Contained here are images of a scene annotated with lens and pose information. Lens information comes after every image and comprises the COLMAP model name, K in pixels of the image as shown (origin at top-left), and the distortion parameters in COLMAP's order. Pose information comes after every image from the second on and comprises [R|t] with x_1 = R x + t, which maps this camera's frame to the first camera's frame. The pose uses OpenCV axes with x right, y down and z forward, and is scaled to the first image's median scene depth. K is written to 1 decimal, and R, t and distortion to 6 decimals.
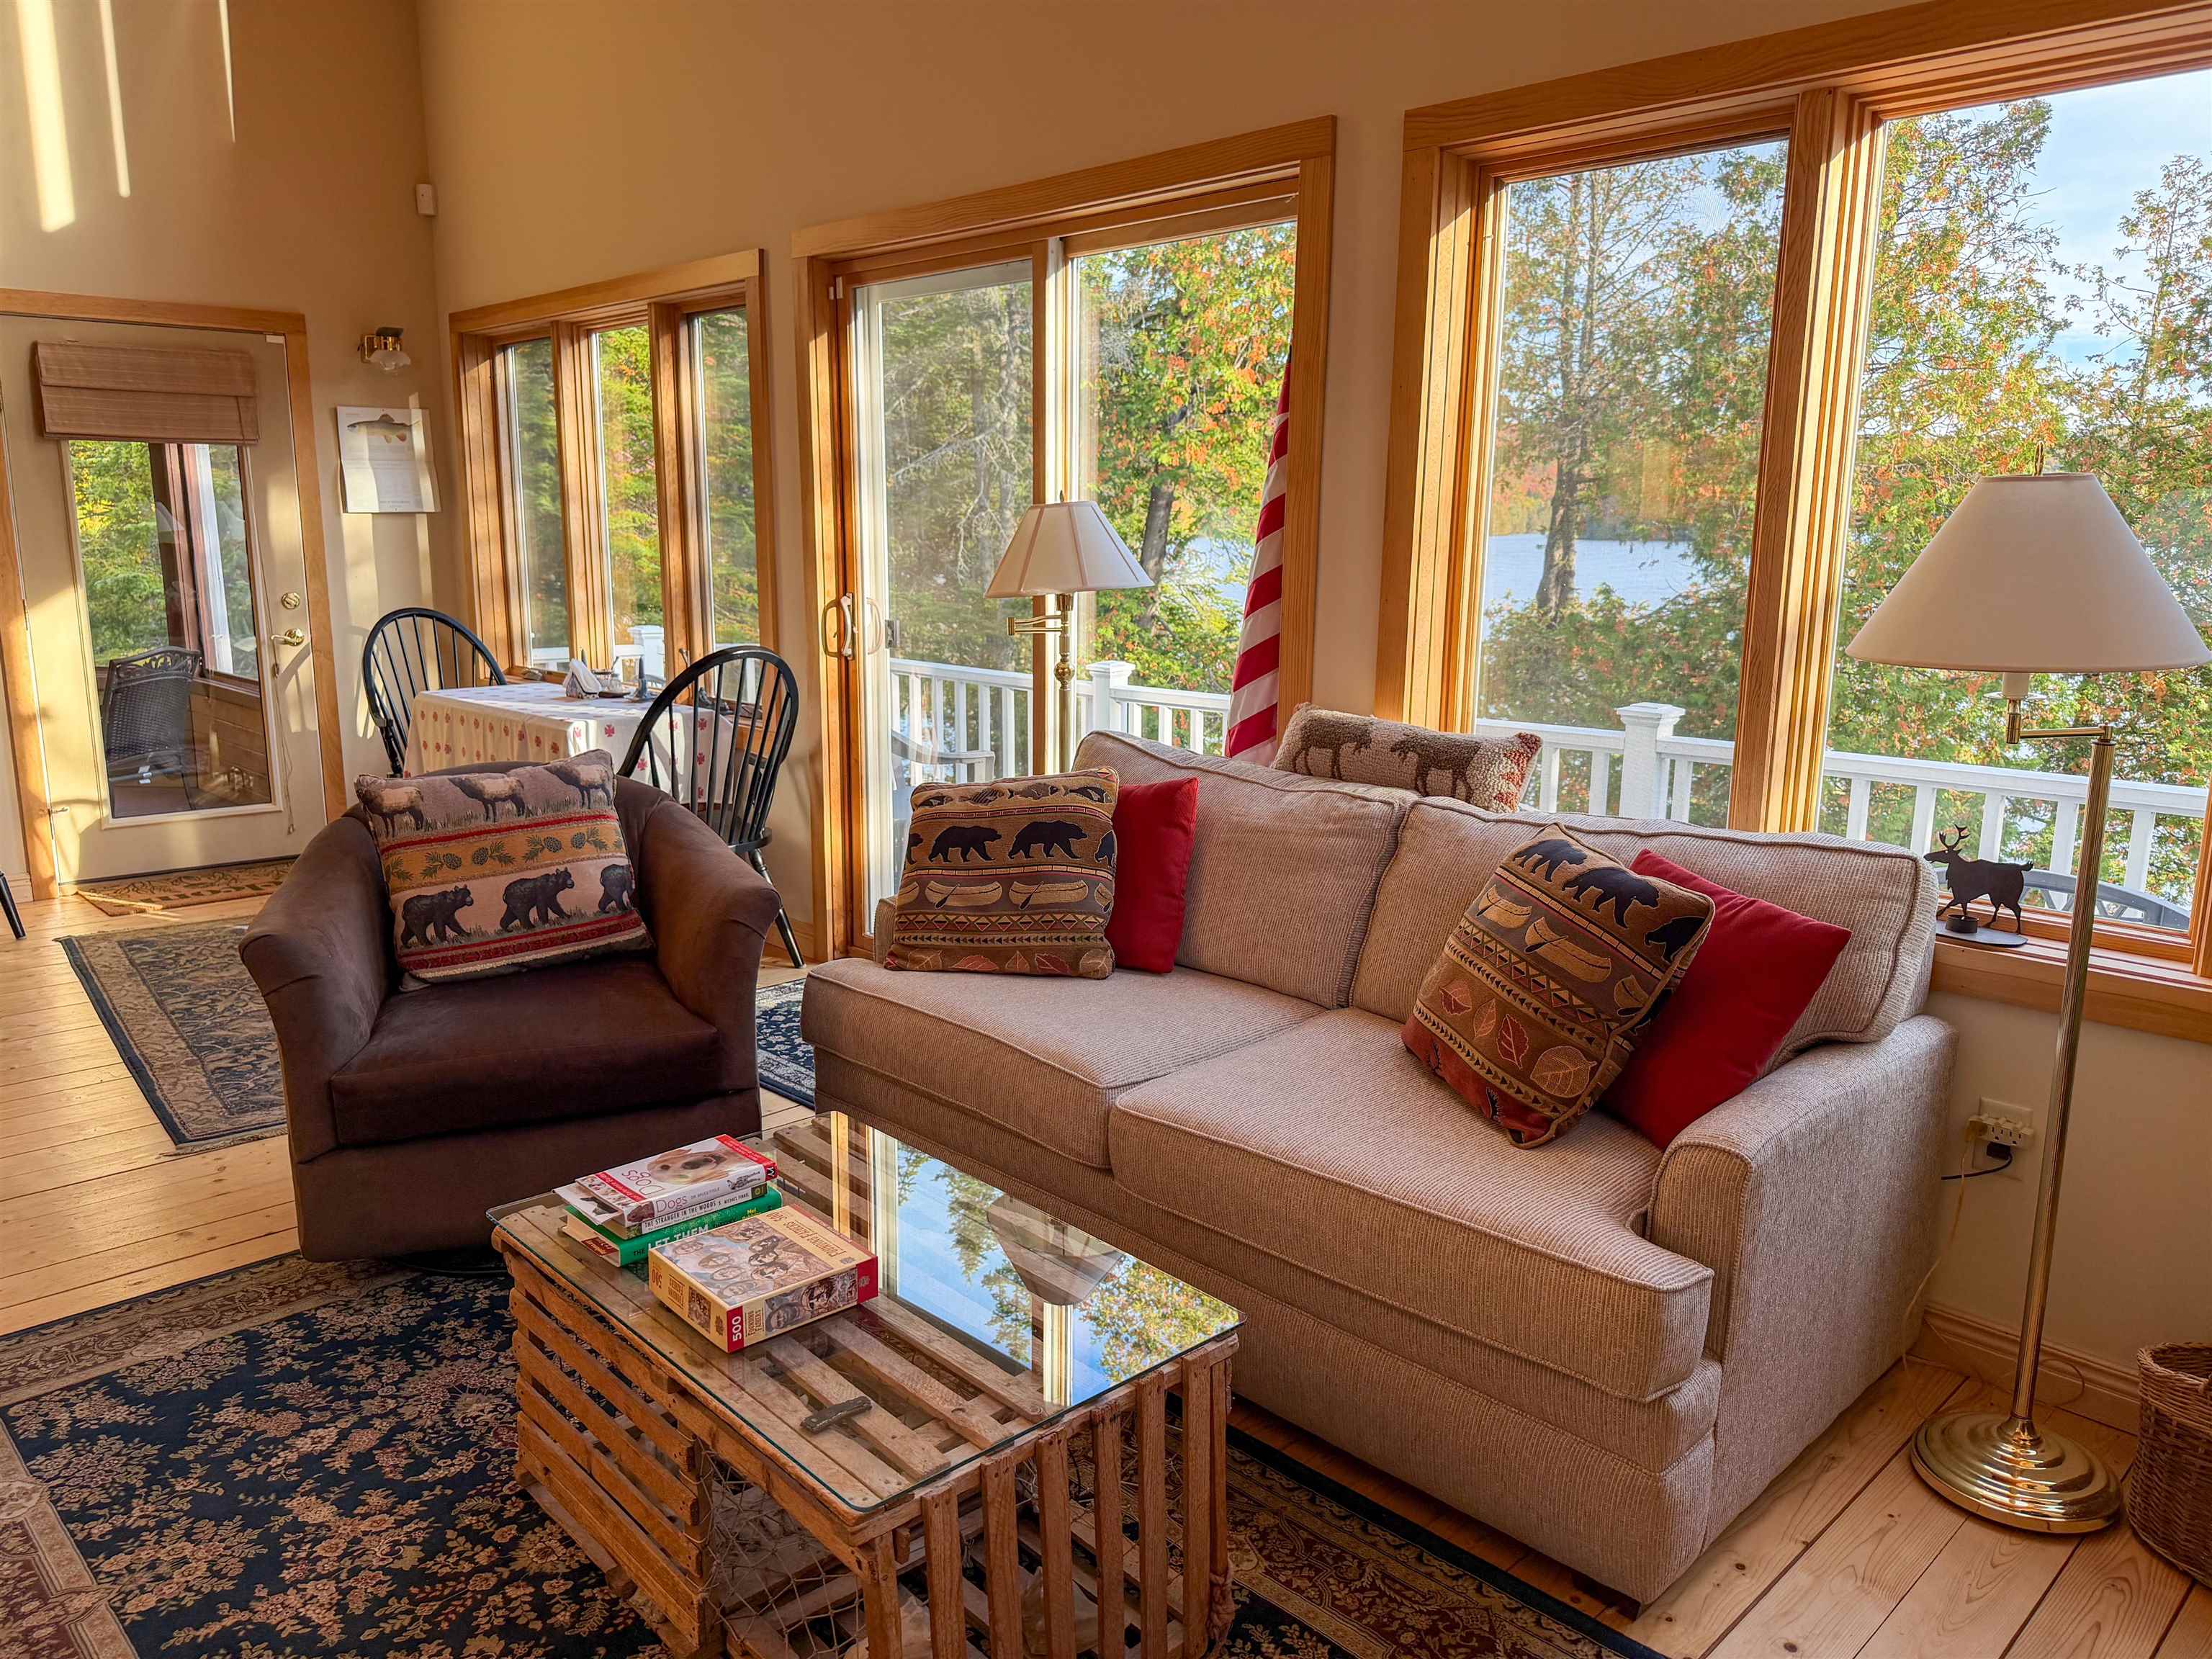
lens RADIAL K [[1575.4, 0, 1103.8], [0, 1575.4, 842.5], [0, 0, 1]] dist [-0.001645, -0.012078]
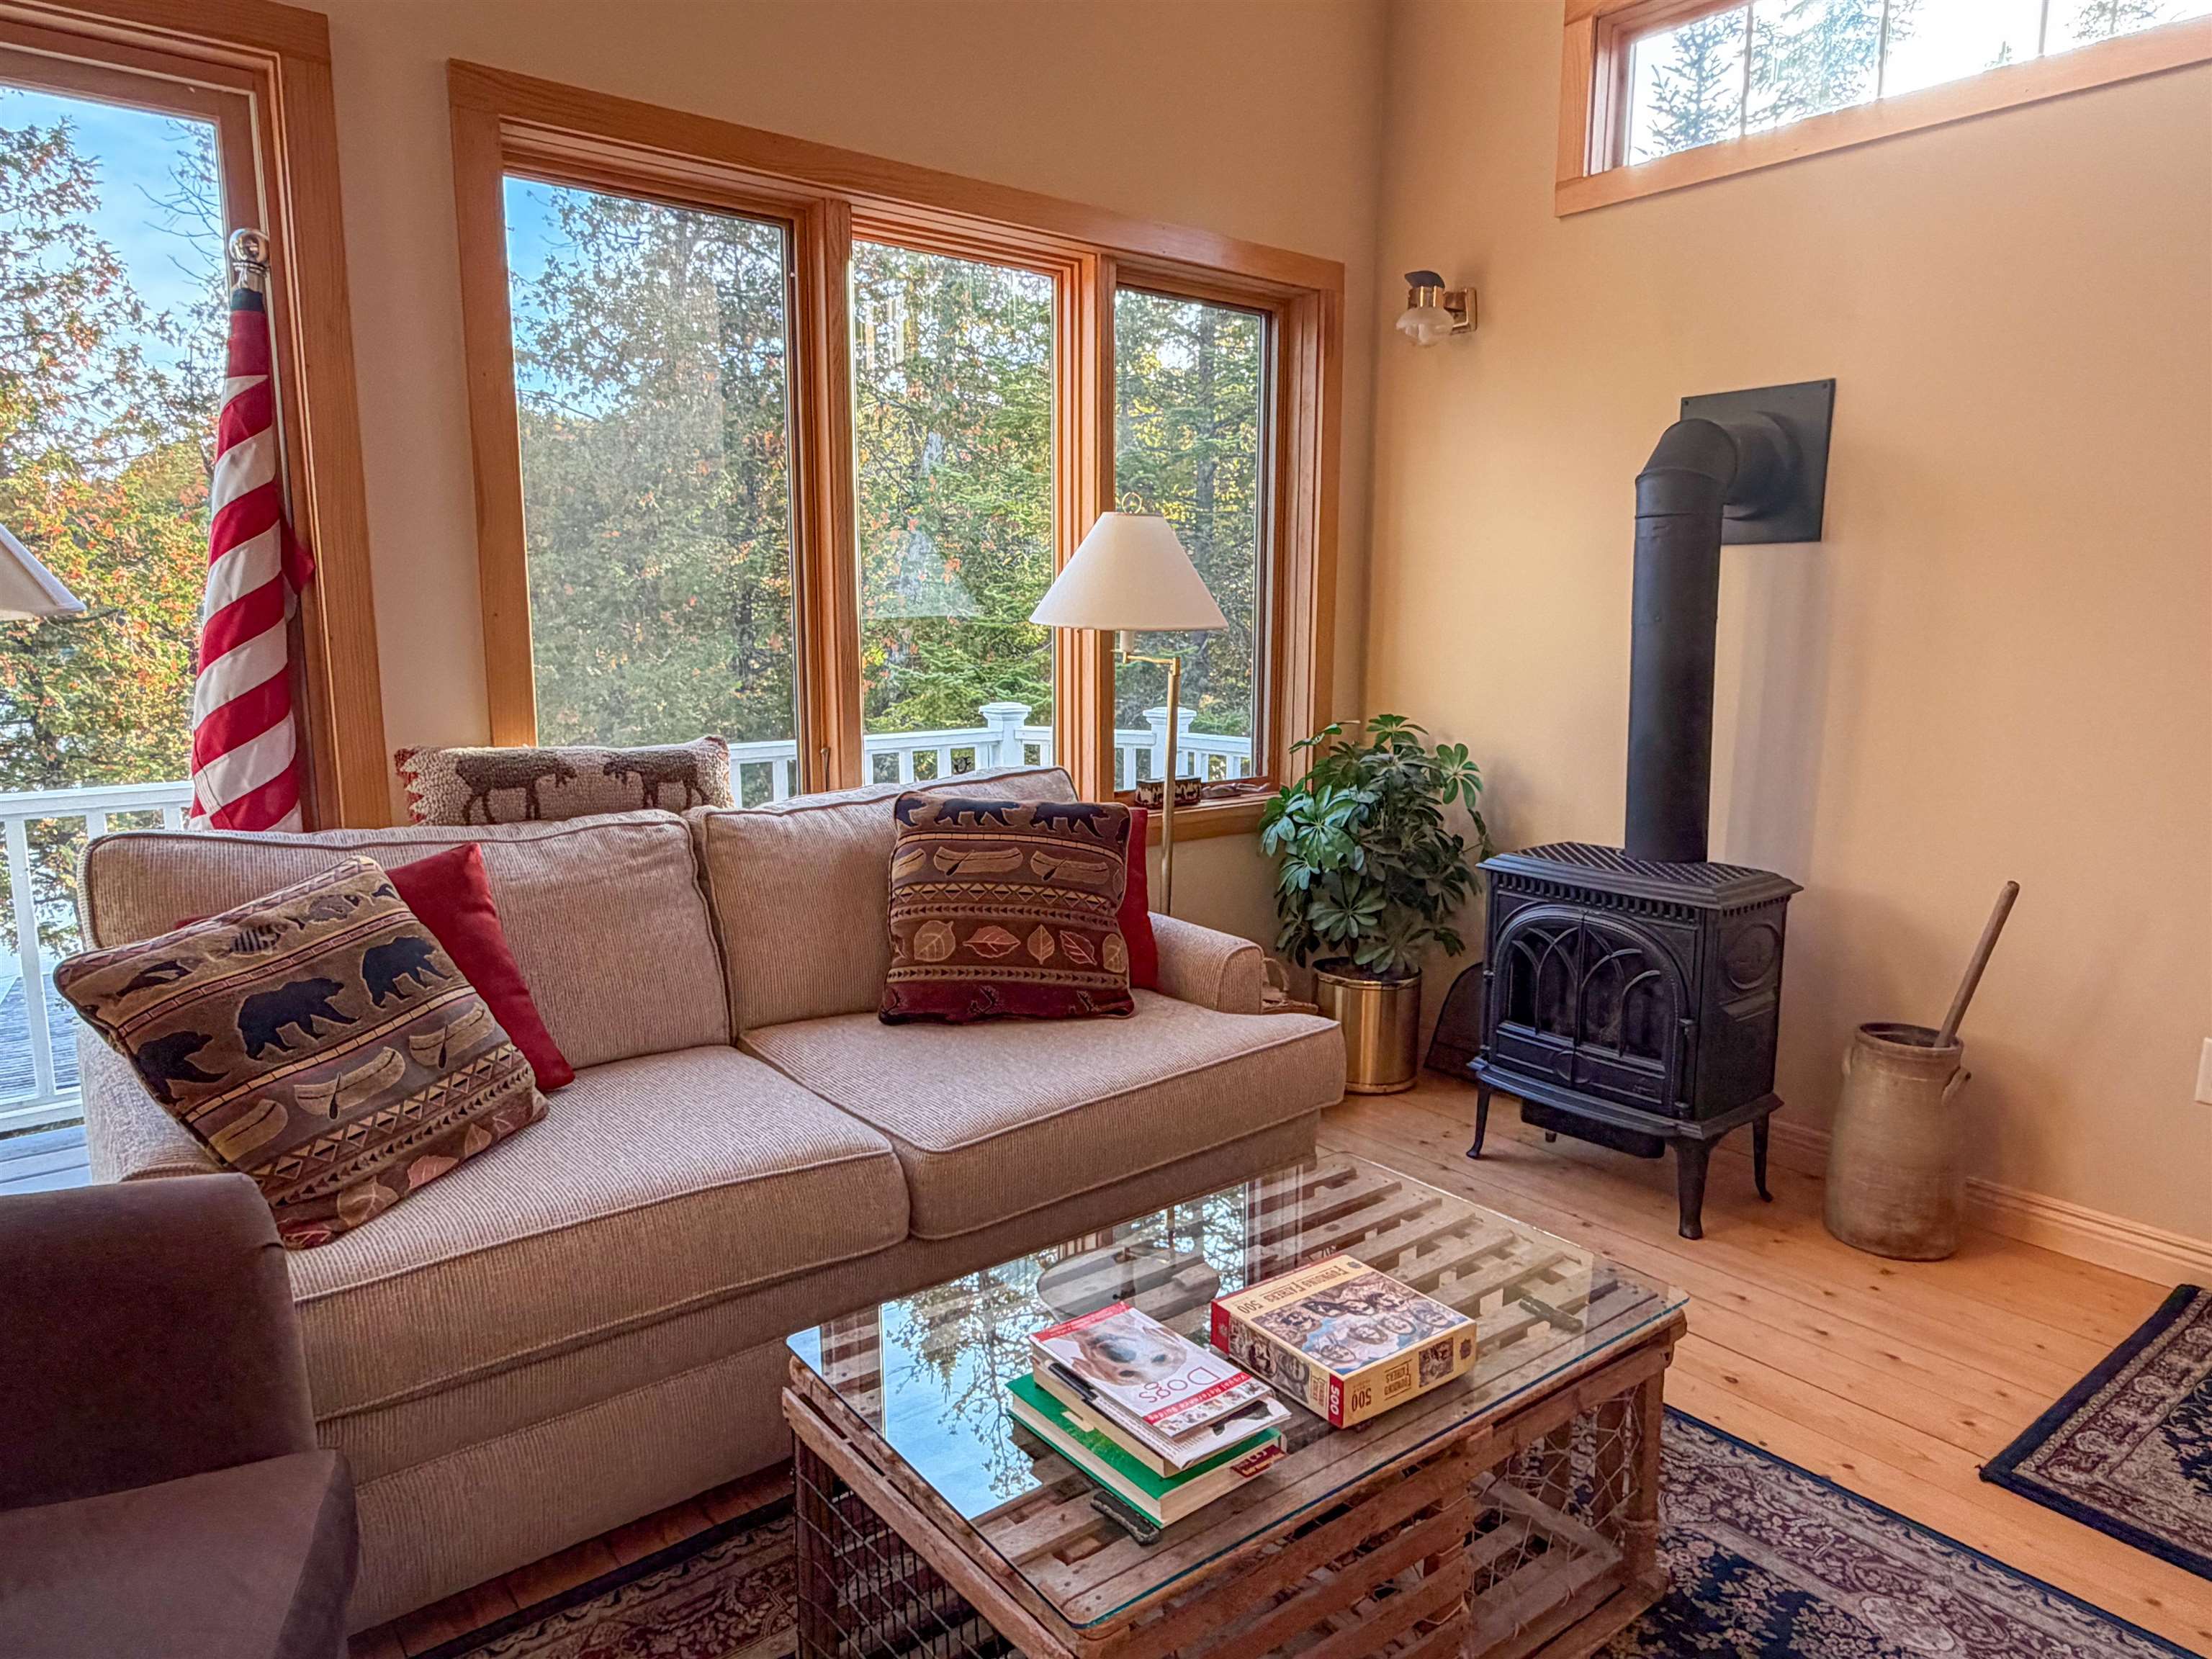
lens RADIAL K [[1425.5, 0, 1106.0], [0, 1425.5, 829.5], [0, 0, 1]] dist [0.024055, 0.000412]
pose [[0.101375, -0.180980, 0.978248, -0.605293], [0.182853, 0.969951, 0.160496, -0.105626], [-0.977900, 0.162605, 0.131422, 0.590885]]
